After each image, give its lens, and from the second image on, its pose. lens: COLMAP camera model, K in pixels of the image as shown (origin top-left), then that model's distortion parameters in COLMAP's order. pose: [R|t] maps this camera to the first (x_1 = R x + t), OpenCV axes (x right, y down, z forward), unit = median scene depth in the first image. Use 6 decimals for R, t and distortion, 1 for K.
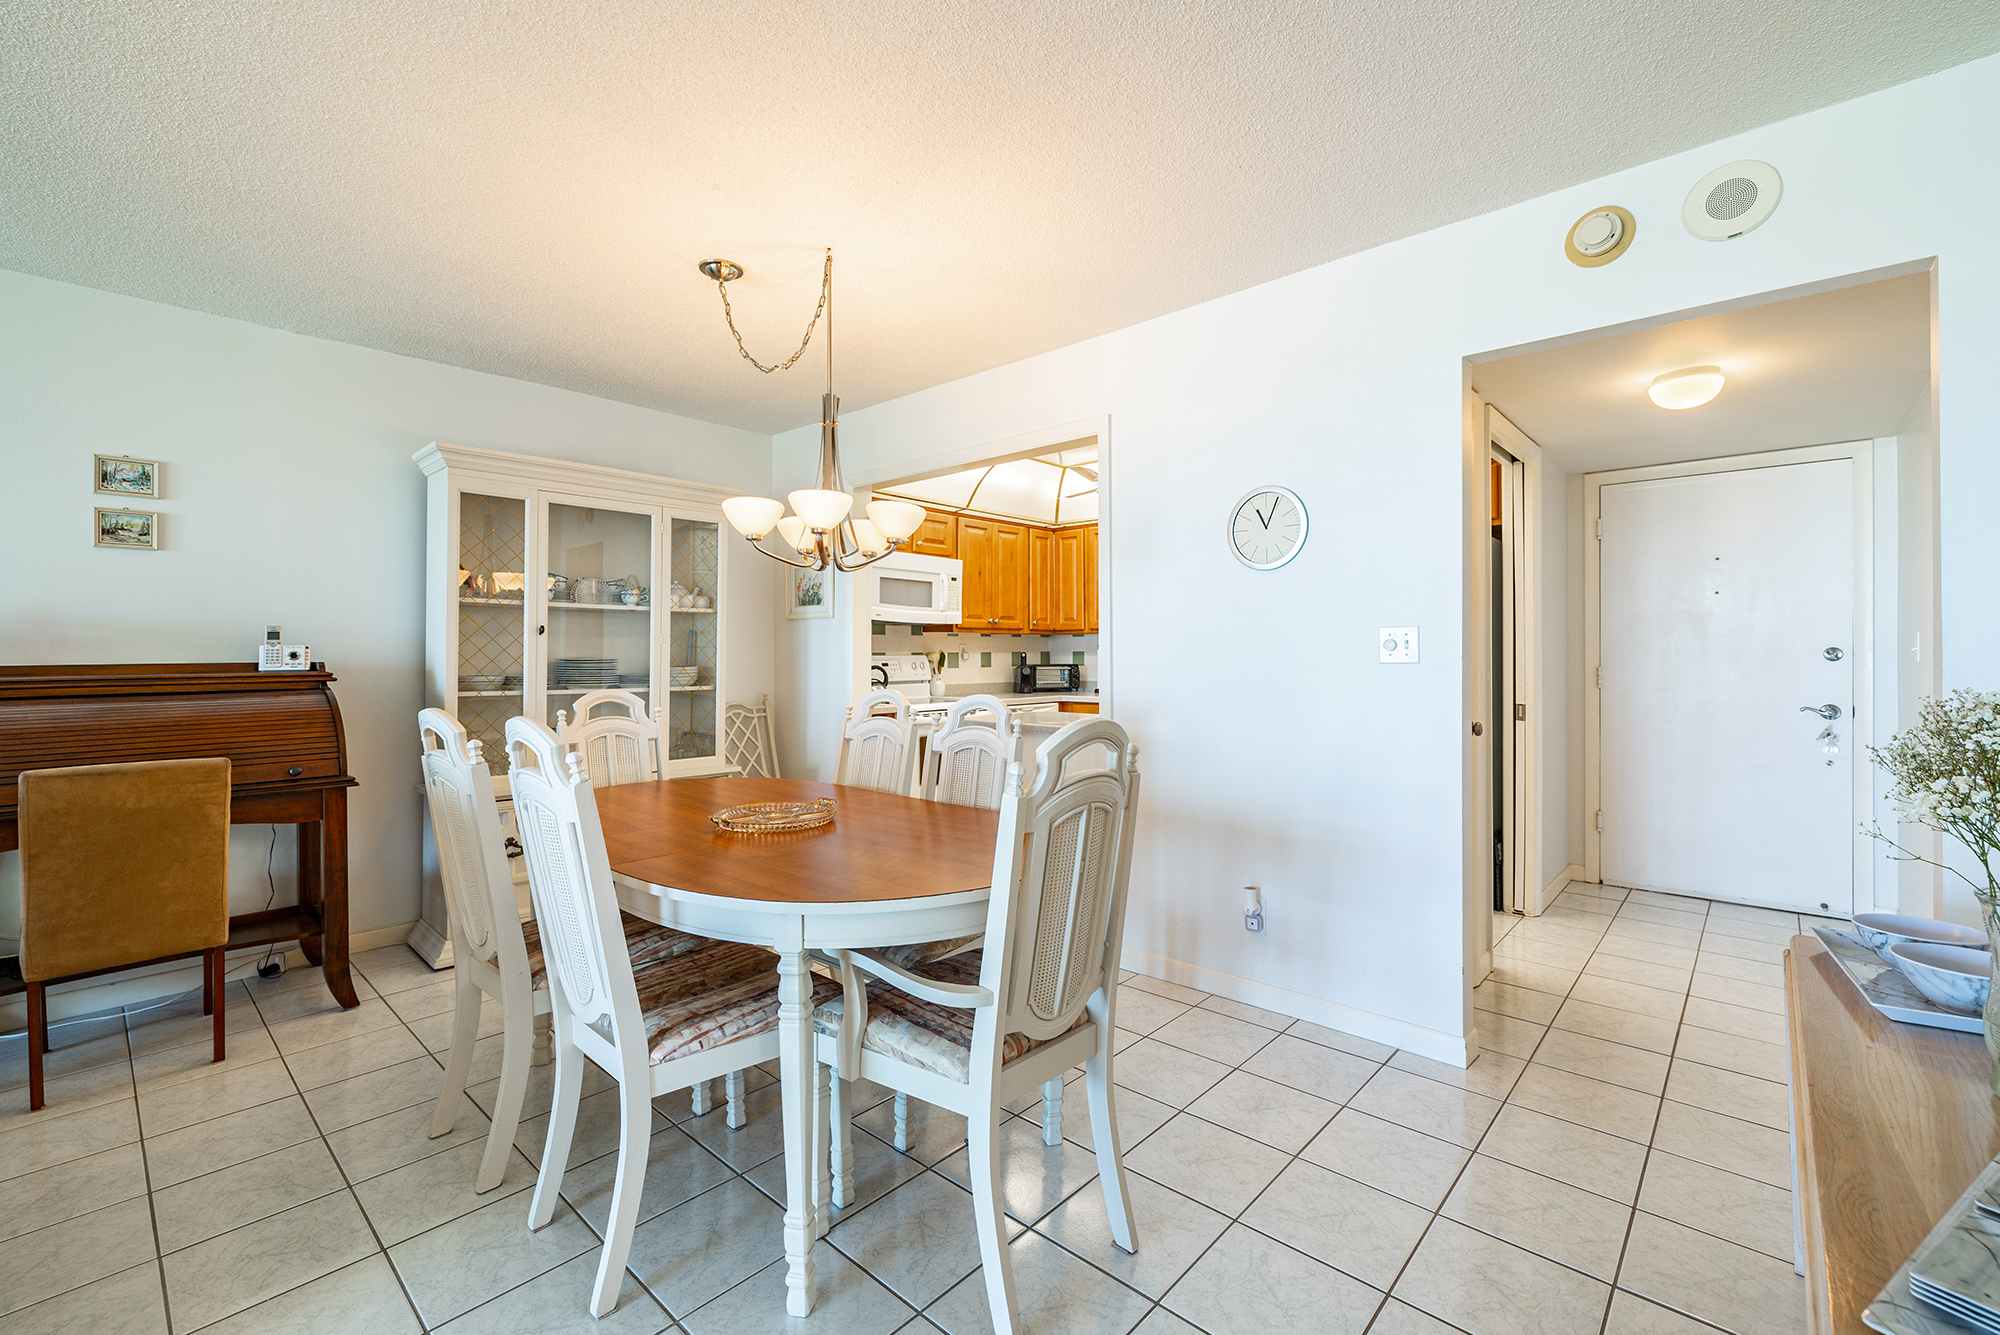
lens RADIAL K [[848.1, 0, 987.1], [0, 848.1, 661.6], [0, 0, 1]] dist [-0.003129, -0.000364]
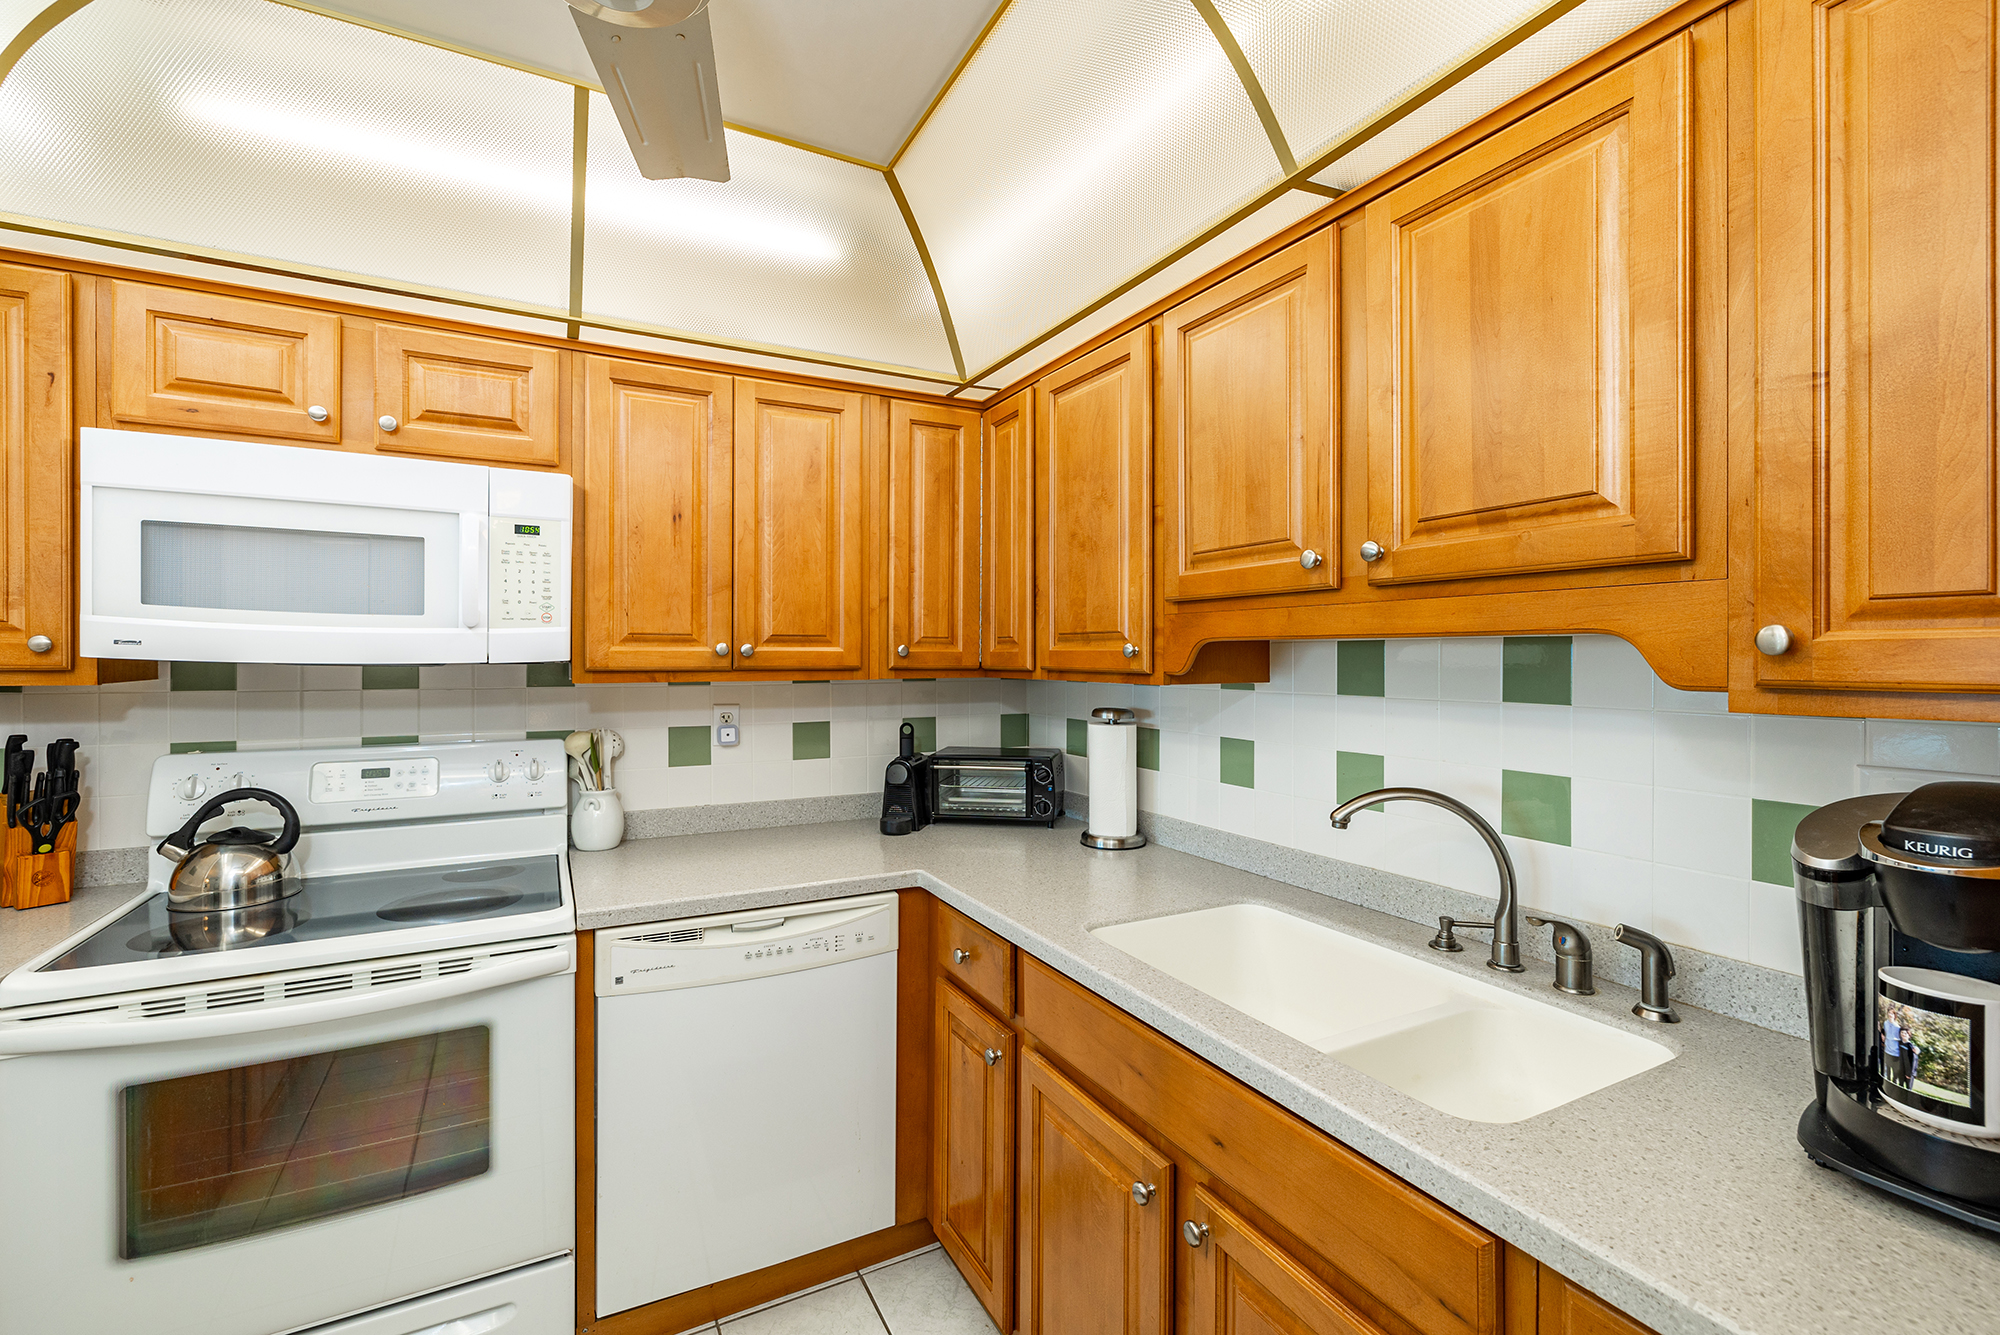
lens RADIAL K [[848.1, 0, 999.8], [0, 848.1, 660.8], [0, 0, 1]] dist [-0.003129, -0.000364]
pose [[0.938397, 0.011329, -0.345374, 0.223881], [-0.012375, 0.999923, -0.000823, -0.041673], [0.345338, 0.005046, 0.938465, 0.660766]]
